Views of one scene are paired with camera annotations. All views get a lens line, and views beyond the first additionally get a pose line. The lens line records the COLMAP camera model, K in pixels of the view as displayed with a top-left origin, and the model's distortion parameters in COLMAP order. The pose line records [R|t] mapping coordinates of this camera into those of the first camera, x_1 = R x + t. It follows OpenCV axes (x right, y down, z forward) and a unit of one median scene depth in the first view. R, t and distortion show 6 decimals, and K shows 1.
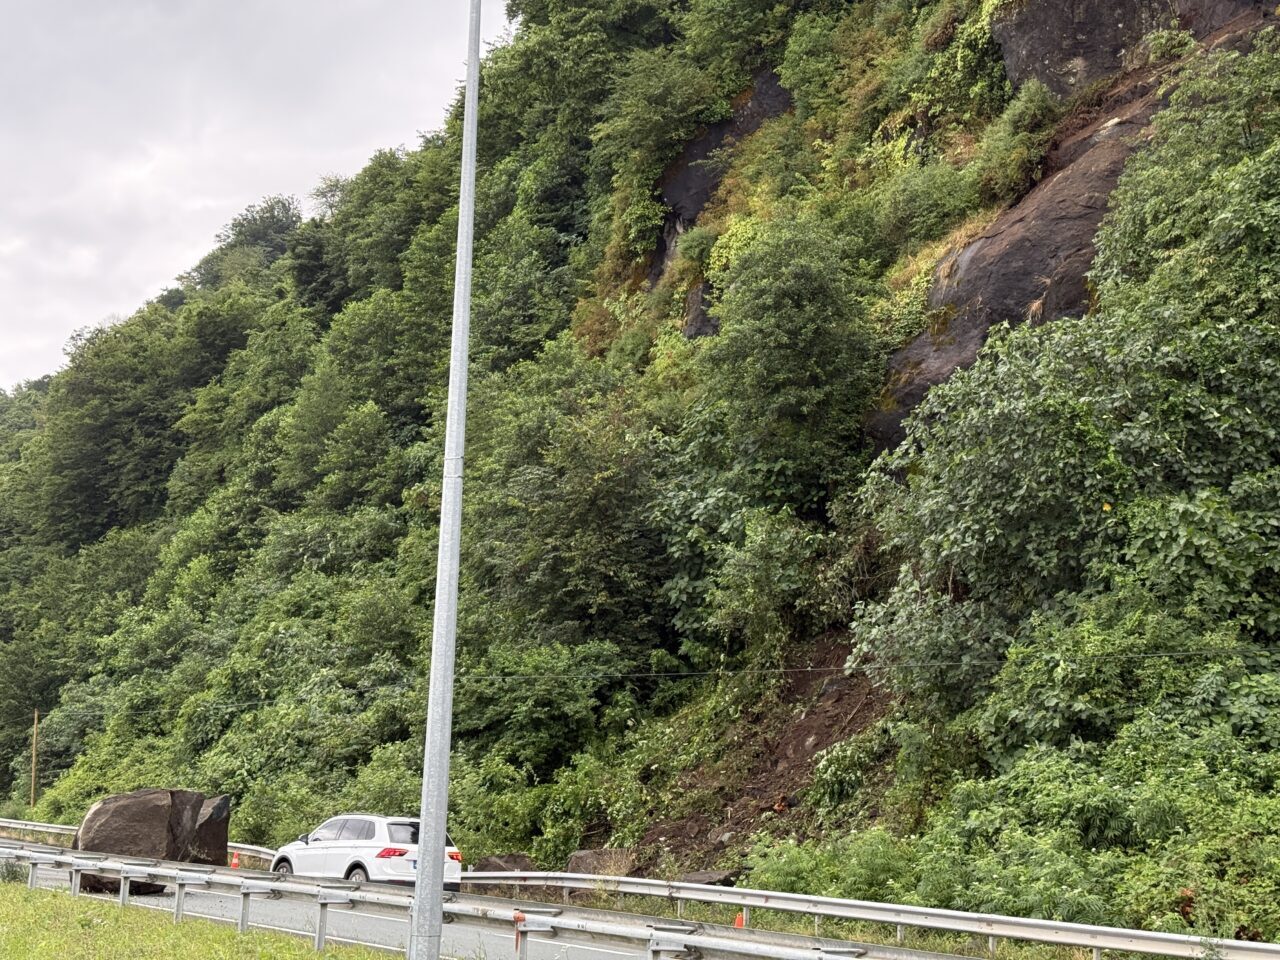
lens RADIAL K [[1801.7, 0, 640.0], [0, 1801.7, 480.0], [0, 0, 1]] dist [0.148893, -0.064108]
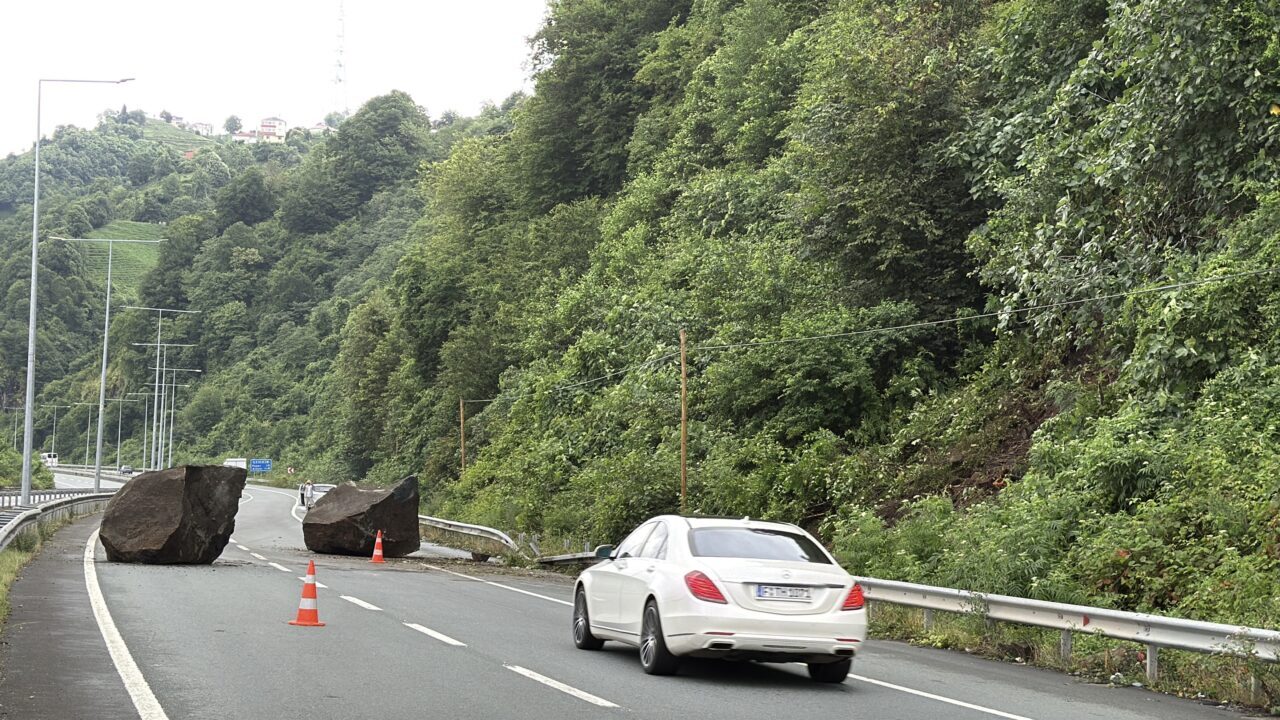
lens RADIAL K [[2219.7, 0, 640.0], [0, 2219.7, 360.0], [0, 0, 1]] dist [0.185073, -0.087166]
pose [[0.934515, -0.035046, -0.354195, 0.226462], [0.073457, 0.992707, 0.095588, 0.005736], [0.348262, -0.115347, 0.930274, -0.036391]]
